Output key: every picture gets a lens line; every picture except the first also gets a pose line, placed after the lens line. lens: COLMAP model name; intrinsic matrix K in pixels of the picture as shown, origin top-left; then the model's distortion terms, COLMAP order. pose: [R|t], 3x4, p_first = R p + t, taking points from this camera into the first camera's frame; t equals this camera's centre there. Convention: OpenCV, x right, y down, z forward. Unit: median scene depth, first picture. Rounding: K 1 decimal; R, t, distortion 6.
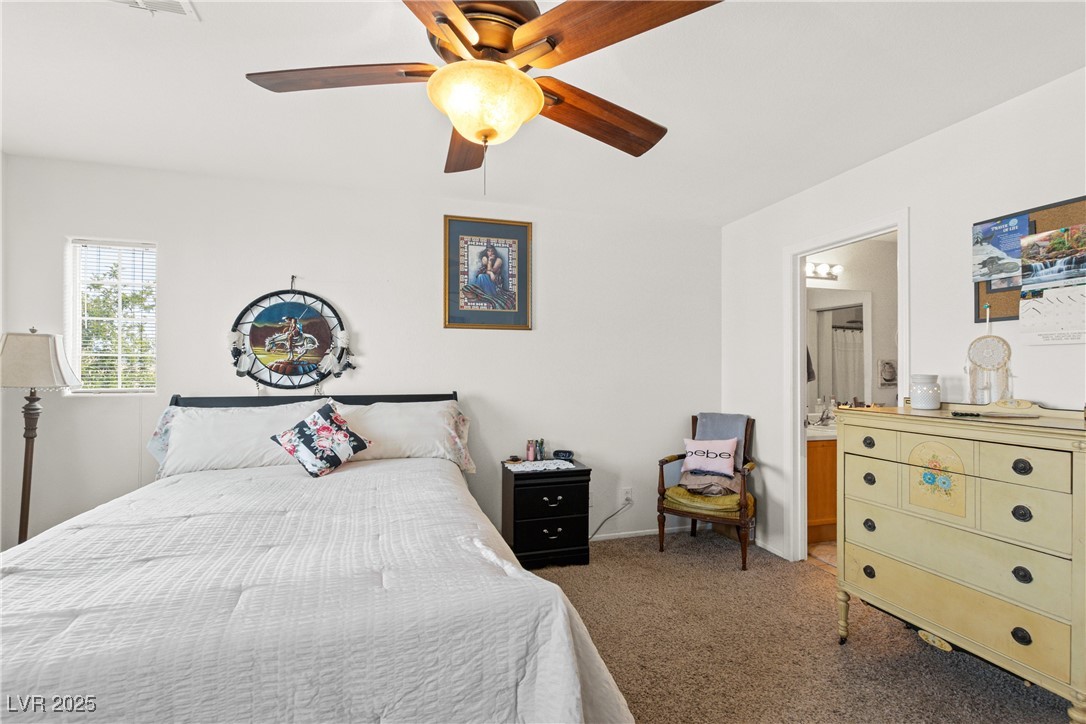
lens RADIAL K [[497.2, 0, 543.9], [0, 497.2, 362.4], [0, 0, 1]] dist [-0.000864, 0.000252]
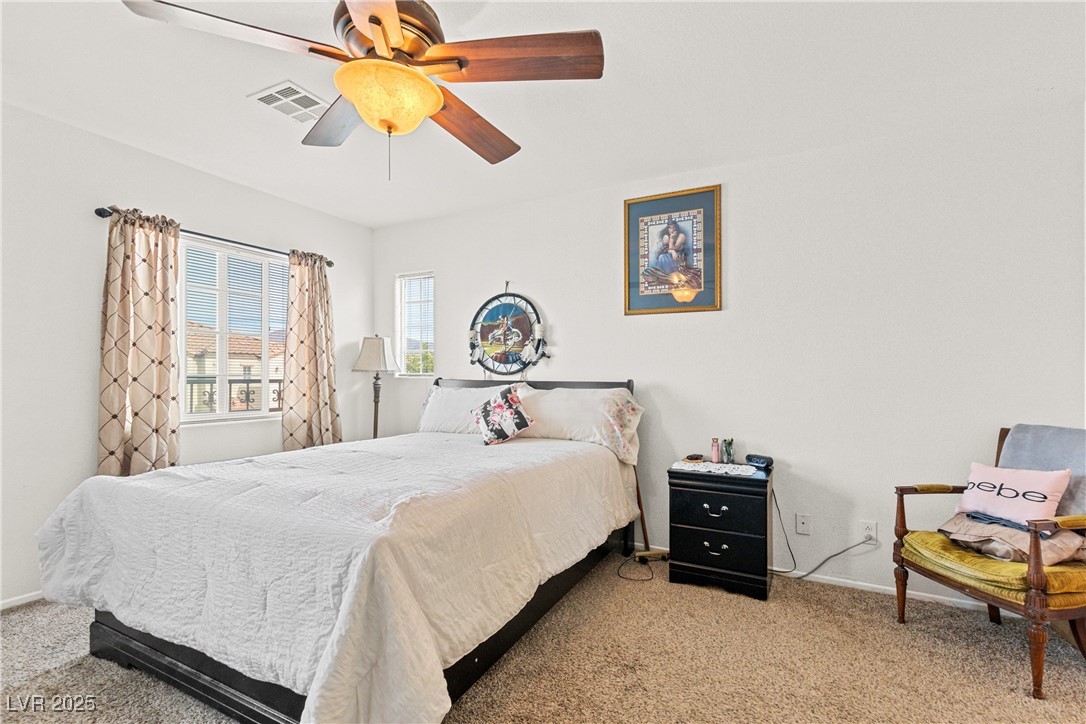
lens RADIAL K [[497.2, 0, 541.5], [0, 497.2, 369.8], [0, 0, 1]] dist [-0.000864, 0.000252]
pose [[0.707679, -0.002721, -0.706529, 0.392738], [0.003807, 0.999993, -0.000037, 0.039468], [0.706524, -0.002664, 0.707684, 0.194397]]
